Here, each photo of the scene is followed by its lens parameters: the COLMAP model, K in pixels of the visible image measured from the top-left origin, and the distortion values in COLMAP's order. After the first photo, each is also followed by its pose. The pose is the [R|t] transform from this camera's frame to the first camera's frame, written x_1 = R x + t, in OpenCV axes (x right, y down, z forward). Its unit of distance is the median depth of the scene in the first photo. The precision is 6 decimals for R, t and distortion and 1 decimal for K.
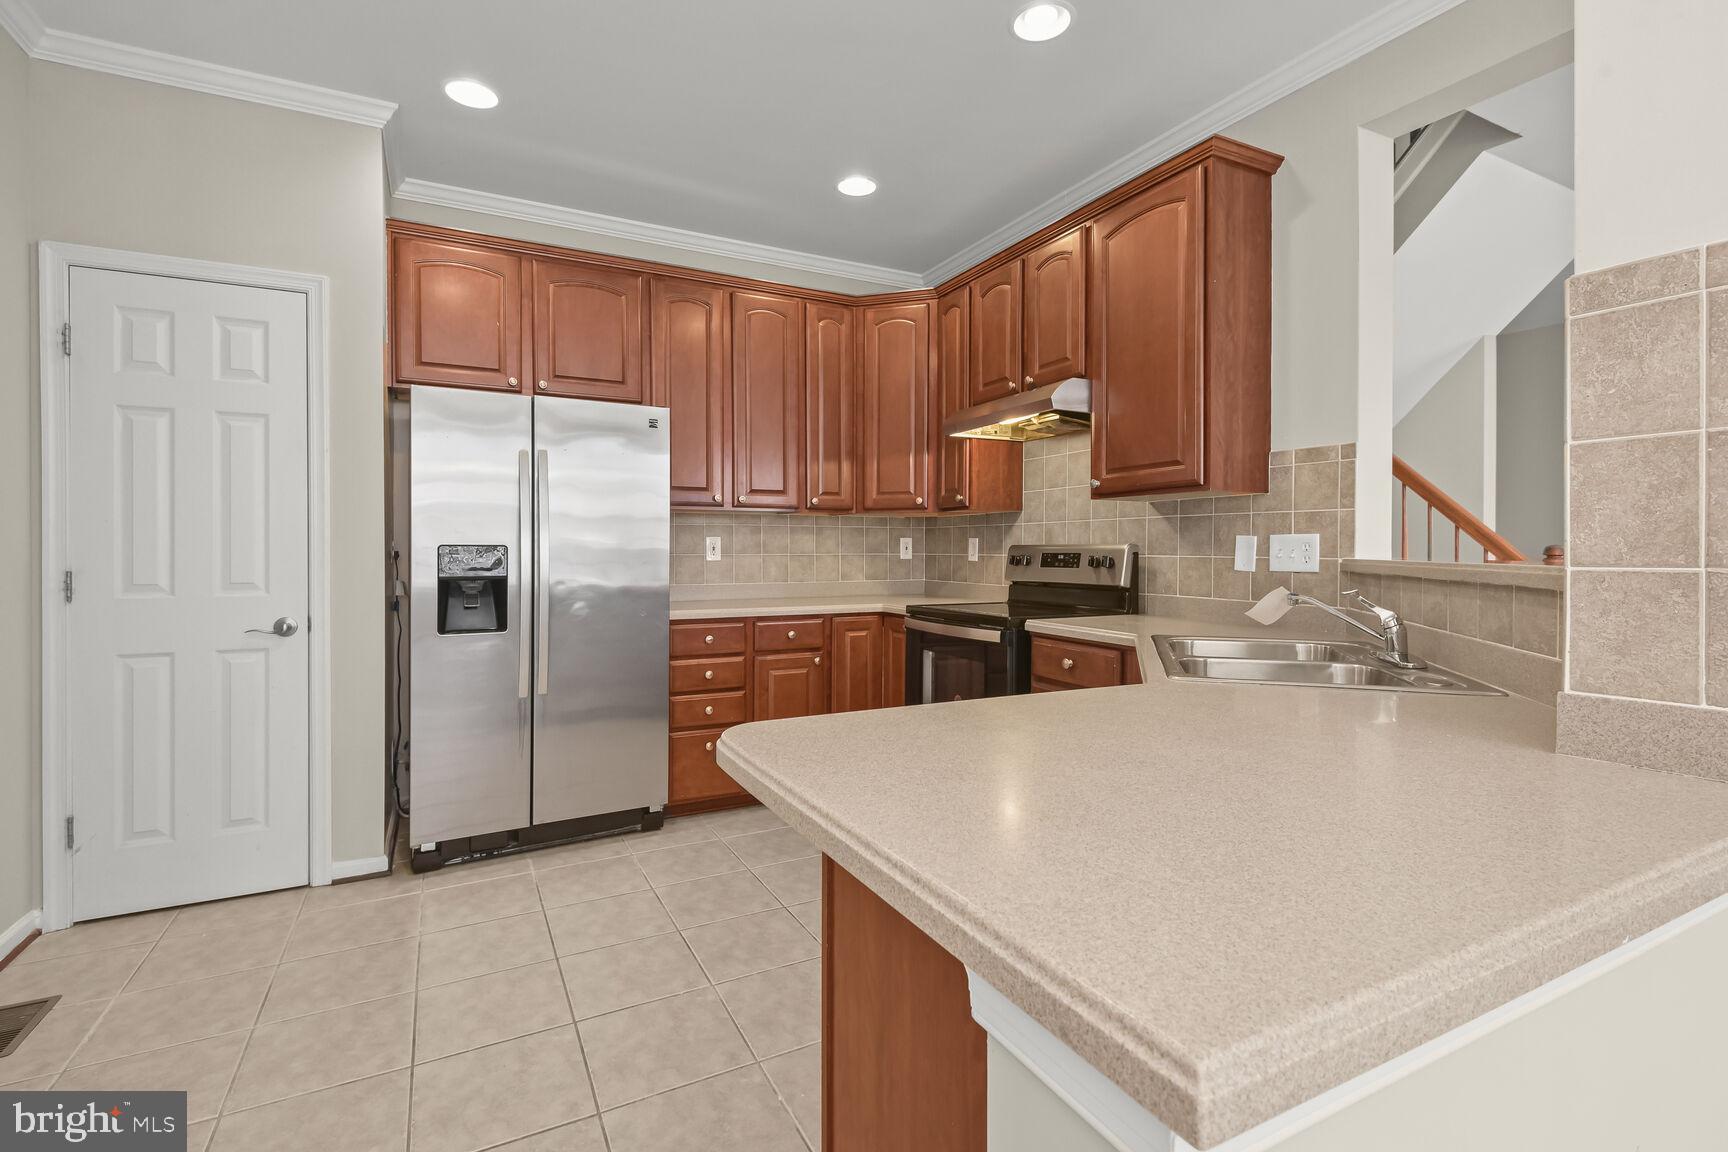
lens RADIAL K [[793.9, 0, 859.2], [0, 793.9, 560.7], [0, 0, 1]] dist [0.003459, -0.004626]
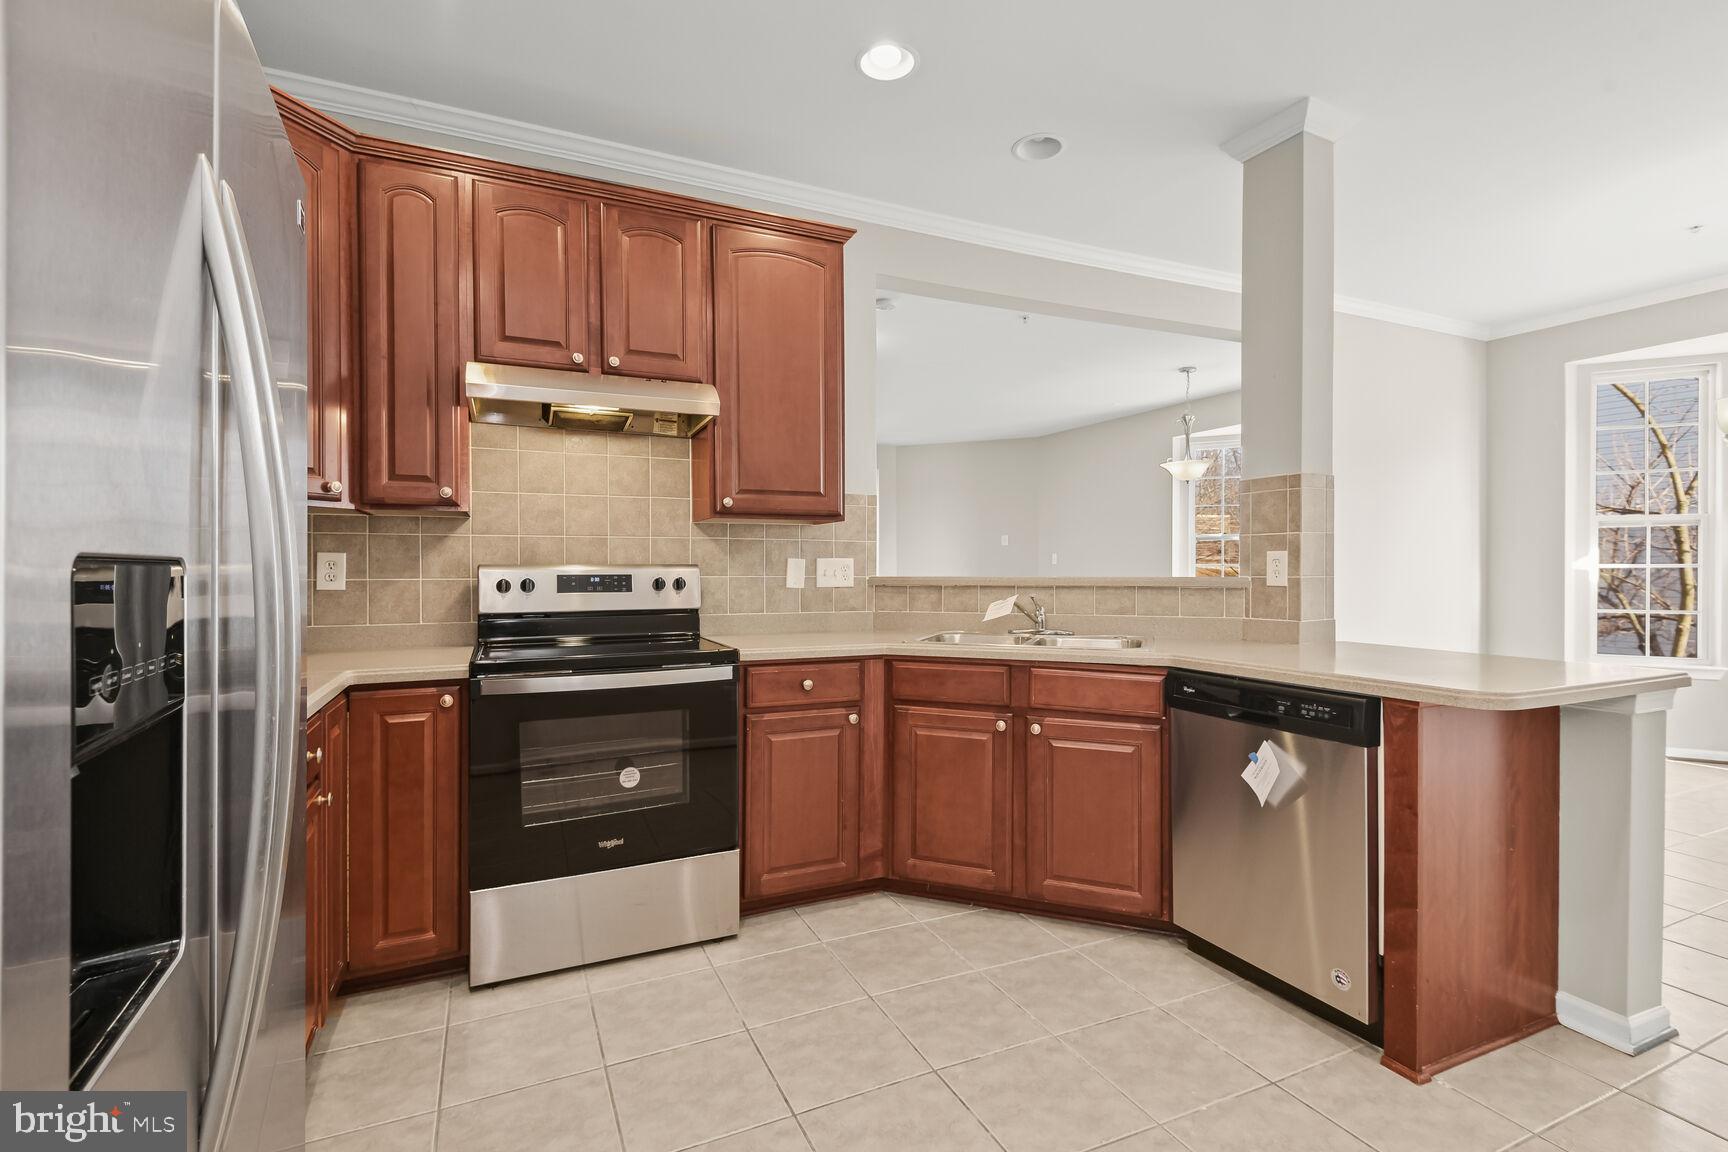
lens RADIAL K [[793.9, 0, 856.2], [0, 793.9, 570.4], [0, 0, 1]] dist [0.003459, -0.004626]
pose [[0.047985, -0.007964, 0.998816, -0.563238], [0.012137, 0.999899, 0.007390, -0.017339], [-0.998774, 0.011768, 0.048076, 0.685807]]
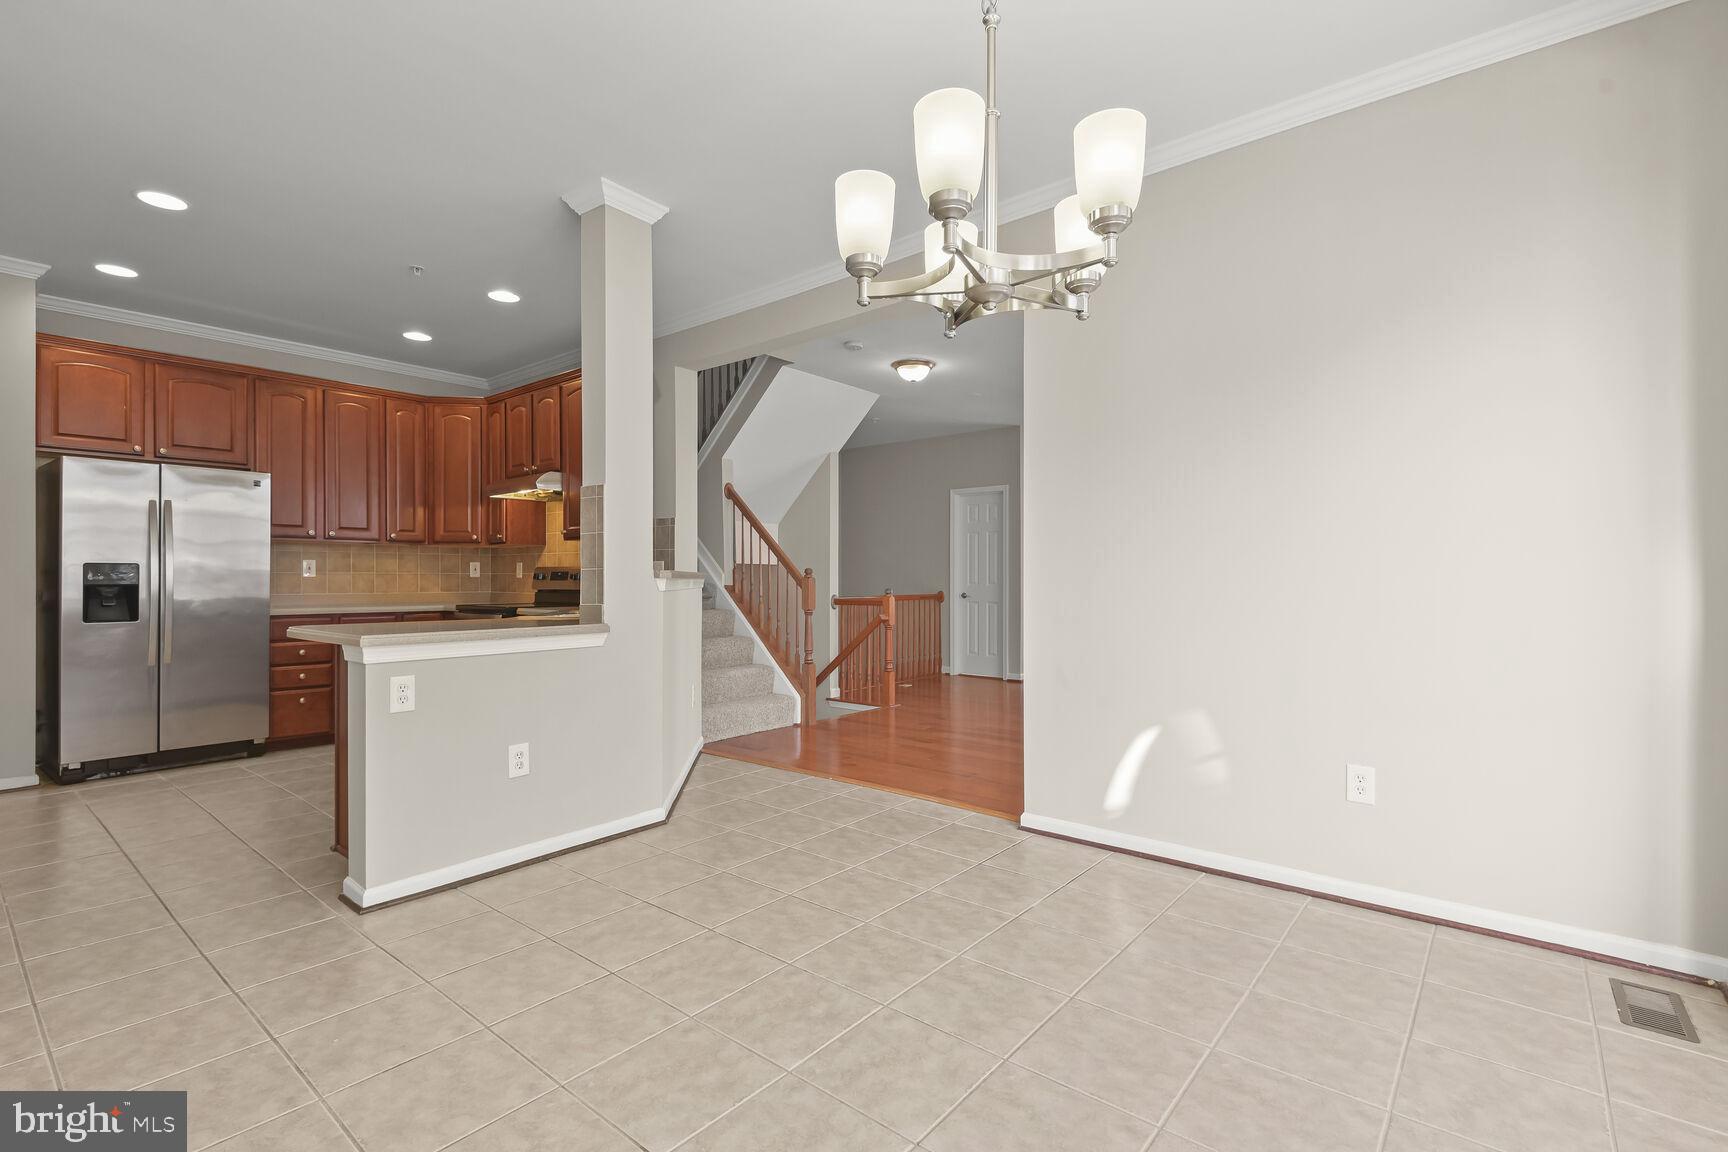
lens RADIAL K [[793.9, 0, 871.5], [0, 793.9, 579.1], [0, 0, 1]] dist [0.003459, -0.004626]
pose [[0.912697, 0.001181, 0.408635, 0.168848], [0.003158, 0.999946, -0.009943, 0.023612], [-0.408625, 0.010365, 0.912644, -0.767653]]
